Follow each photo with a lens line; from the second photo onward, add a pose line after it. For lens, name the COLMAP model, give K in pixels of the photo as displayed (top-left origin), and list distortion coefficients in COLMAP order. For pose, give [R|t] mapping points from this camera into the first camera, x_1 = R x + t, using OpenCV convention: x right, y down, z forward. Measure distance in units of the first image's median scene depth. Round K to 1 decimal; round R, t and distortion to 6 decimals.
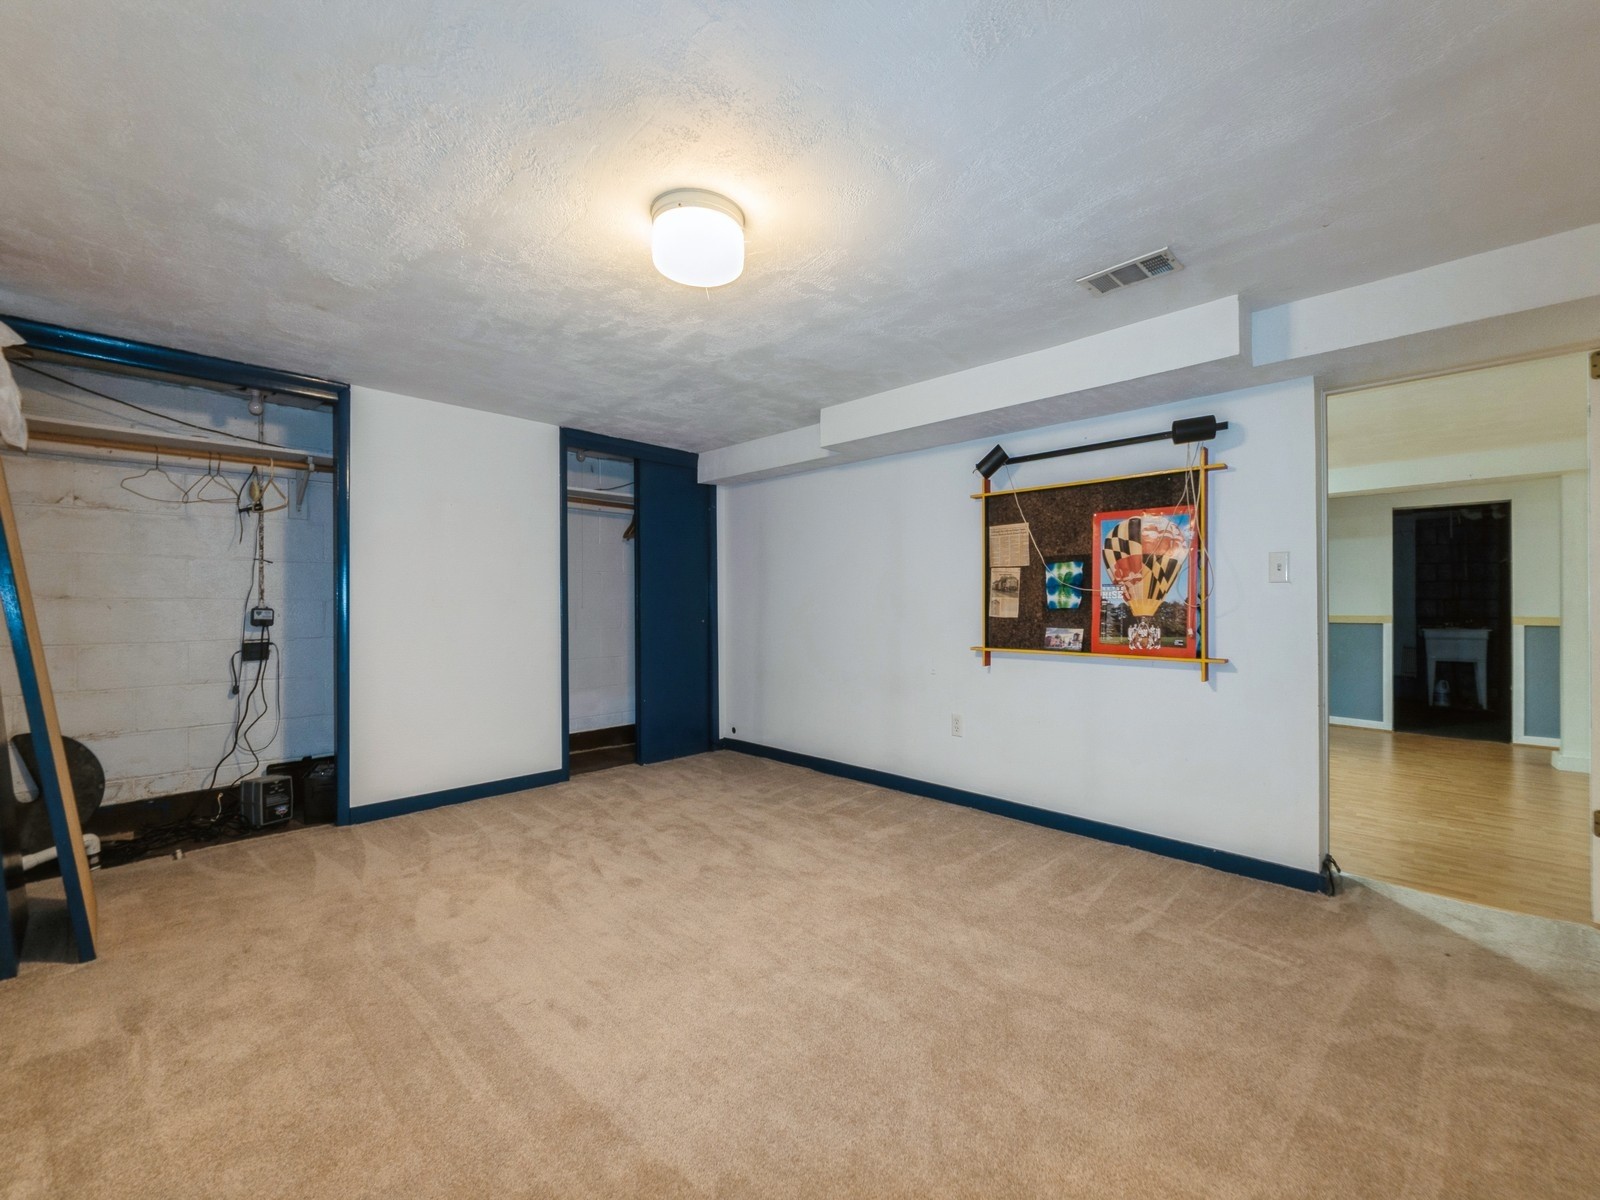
lens RADIAL K [[678.2, 0, 799.8], [0, 678.2, 607.1], [0, 0, 1]] dist [-0.001494, 0.000769]
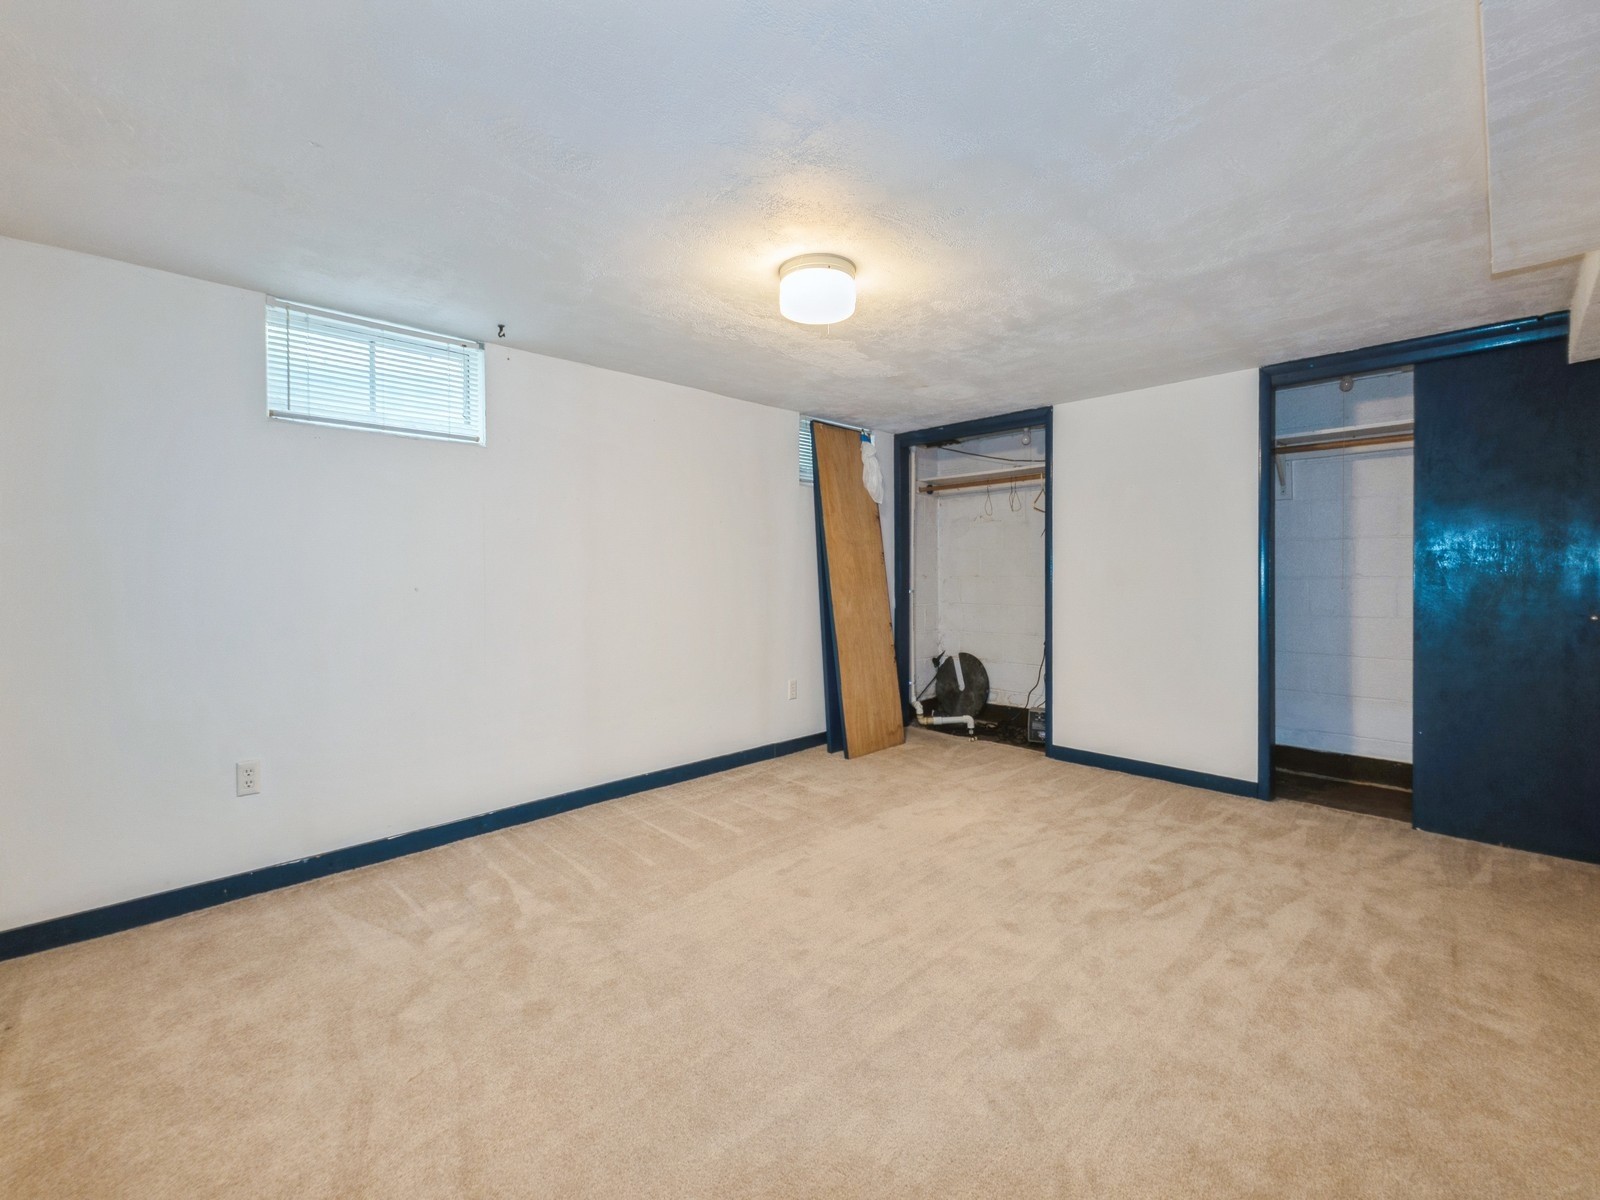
lens RADIAL K [[678.2, 0, 787.4], [0, 678.2, 565.8], [0, 0, 1]] dist [-0.001494, 0.000769]
pose [[-0.041607, -0.012229, -0.999059, 0.618614], [-0.001824, 0.999924, -0.012163, -0.016695], [0.999132, 0.001316, -0.041627, 0.577069]]
